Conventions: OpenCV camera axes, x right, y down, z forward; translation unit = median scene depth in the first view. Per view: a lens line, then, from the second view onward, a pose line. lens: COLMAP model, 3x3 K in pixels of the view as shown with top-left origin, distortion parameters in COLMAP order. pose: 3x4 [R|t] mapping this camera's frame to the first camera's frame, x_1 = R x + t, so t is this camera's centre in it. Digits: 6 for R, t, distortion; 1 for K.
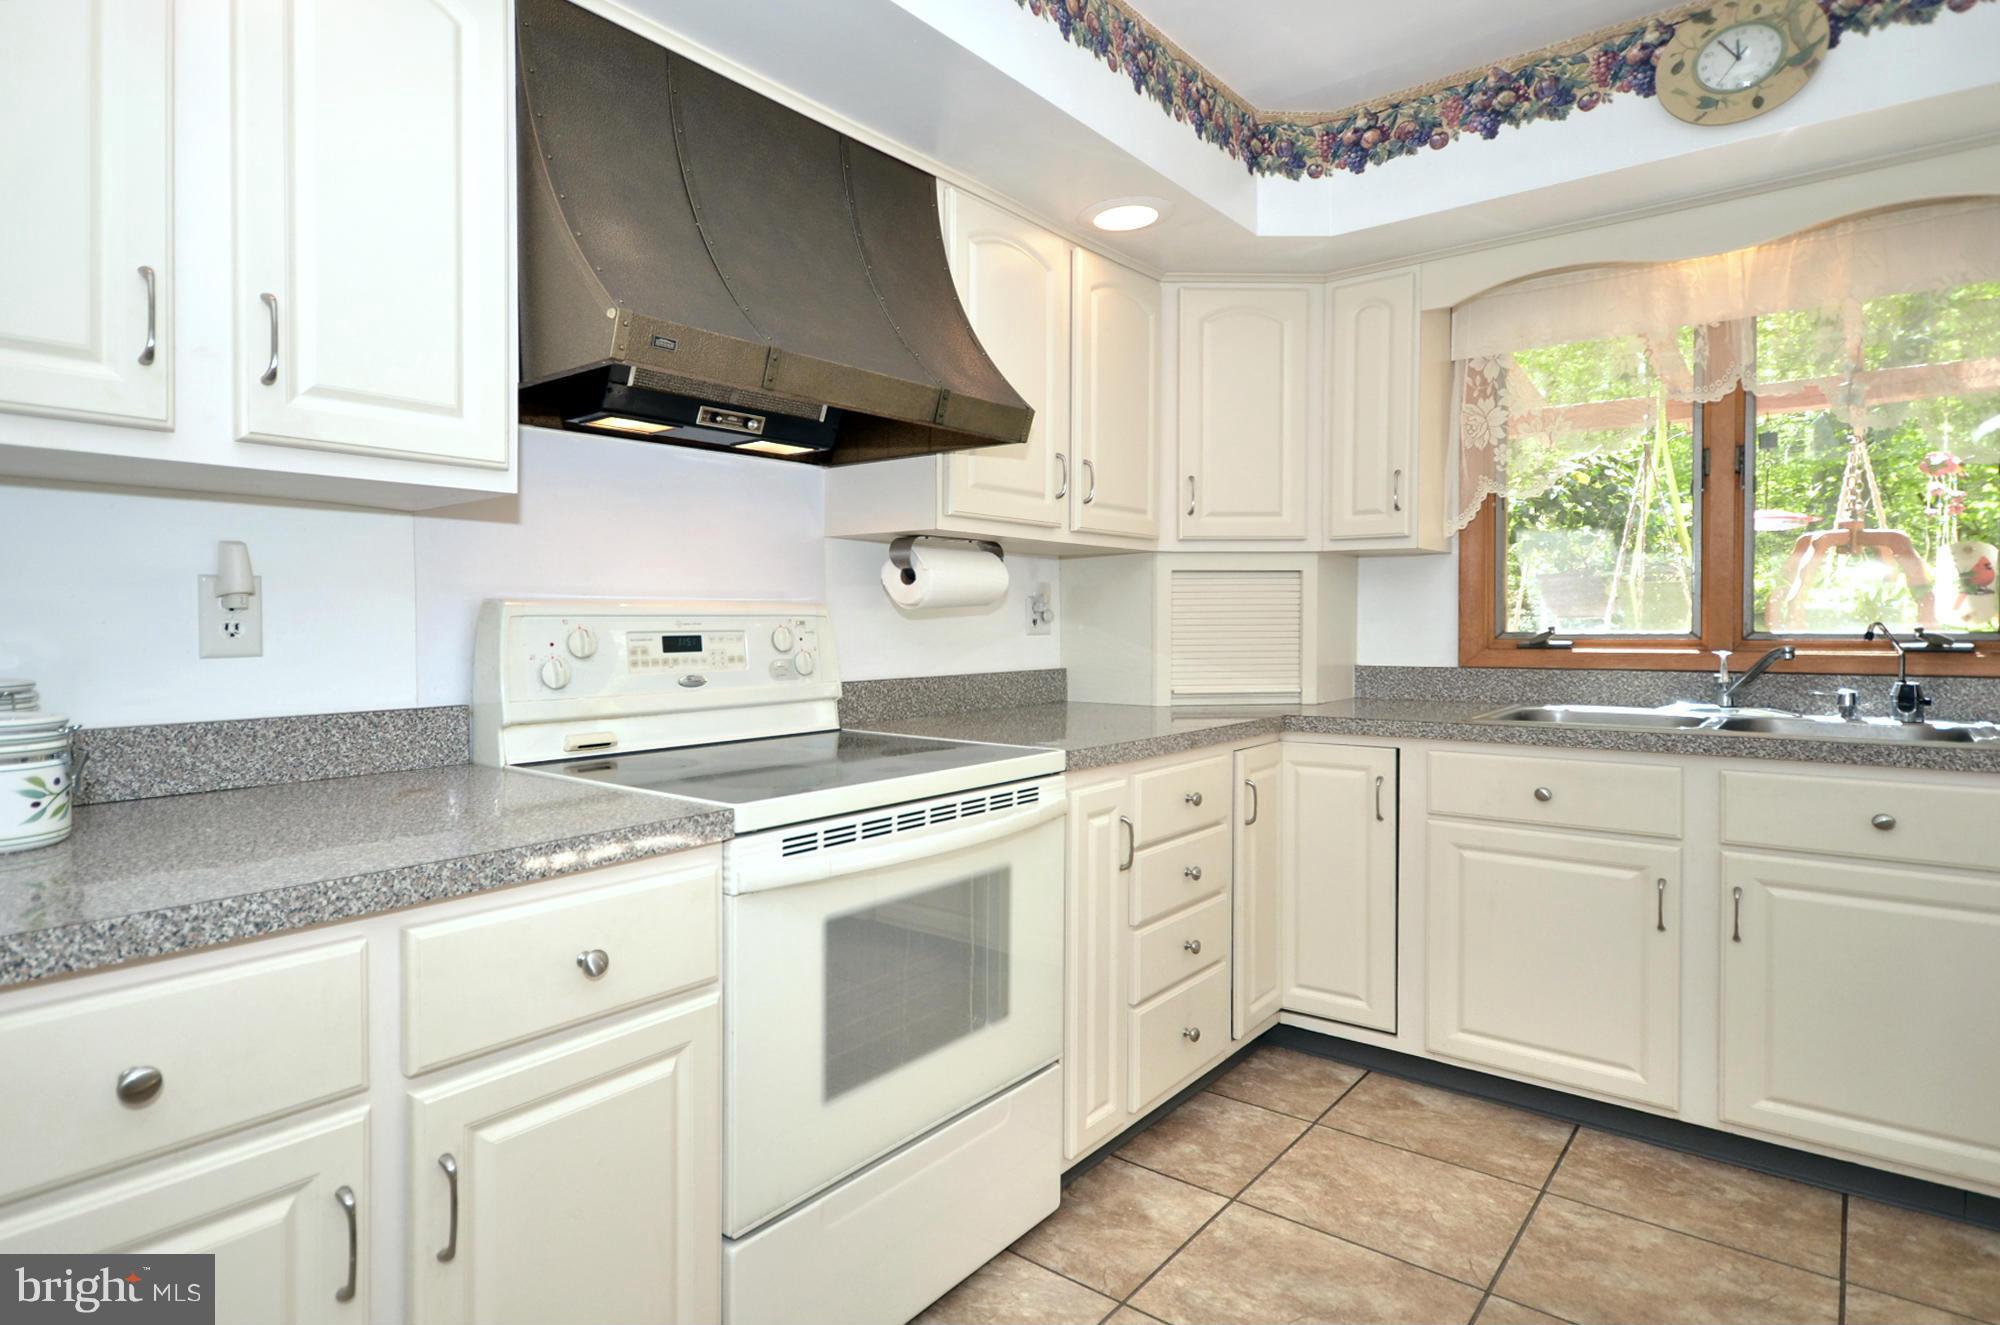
lens RADIAL K [[1083.2, 0, 1005.3], [0, 1083.2, 614.2], [0, 0, 1]] dist [0.005738, -0.010554]
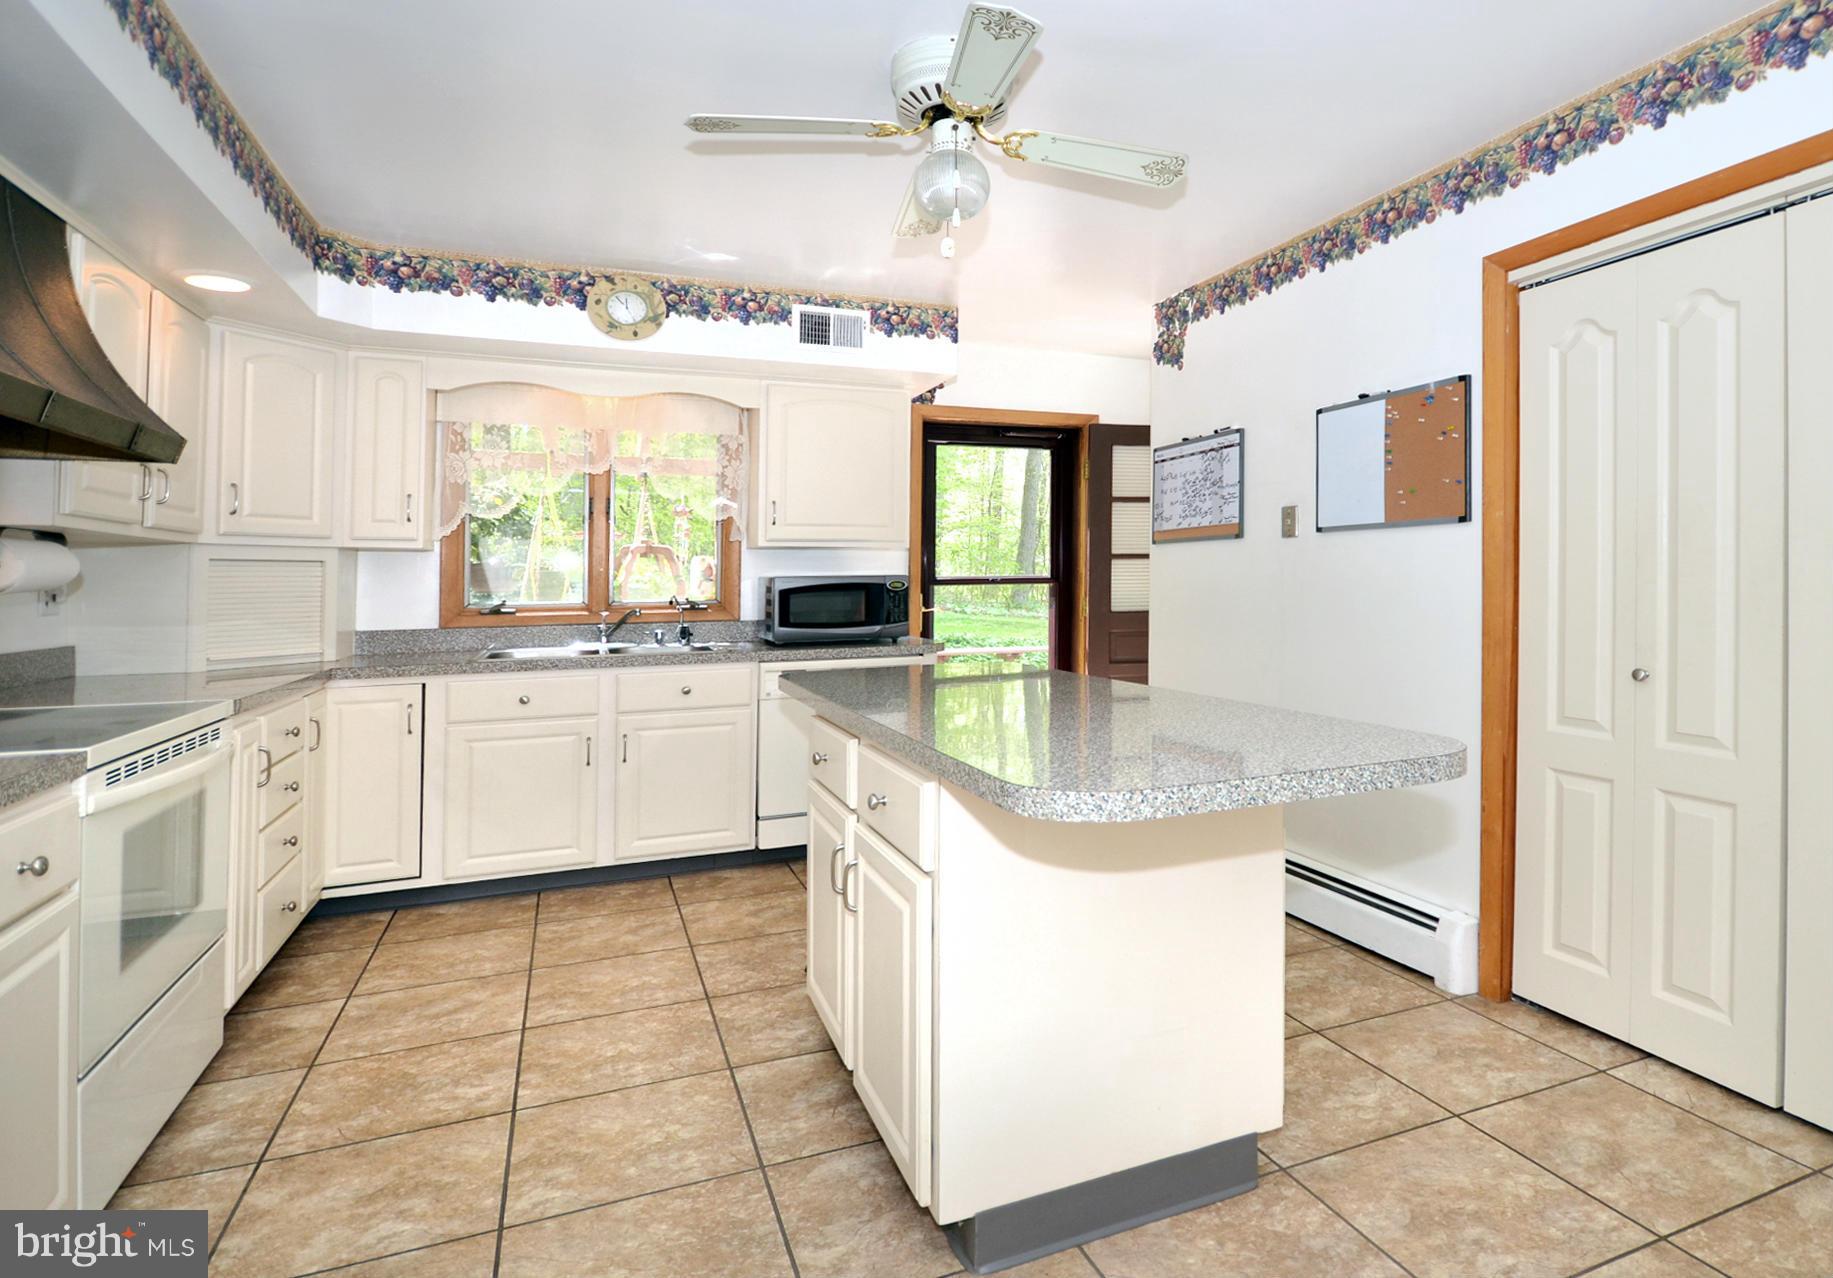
lens RADIAL K [[903.3, 0, 922.1], [0, 903.3, 576.6], [0, 0, 1]] dist [0.000147, -0.000182]
pose [[0.519422, 0.004726, 0.854505, -0.367977], [0.003342, 0.999966, -0.007562, -0.012925], [-0.854511, 0.006784, 0.519389, -0.252409]]
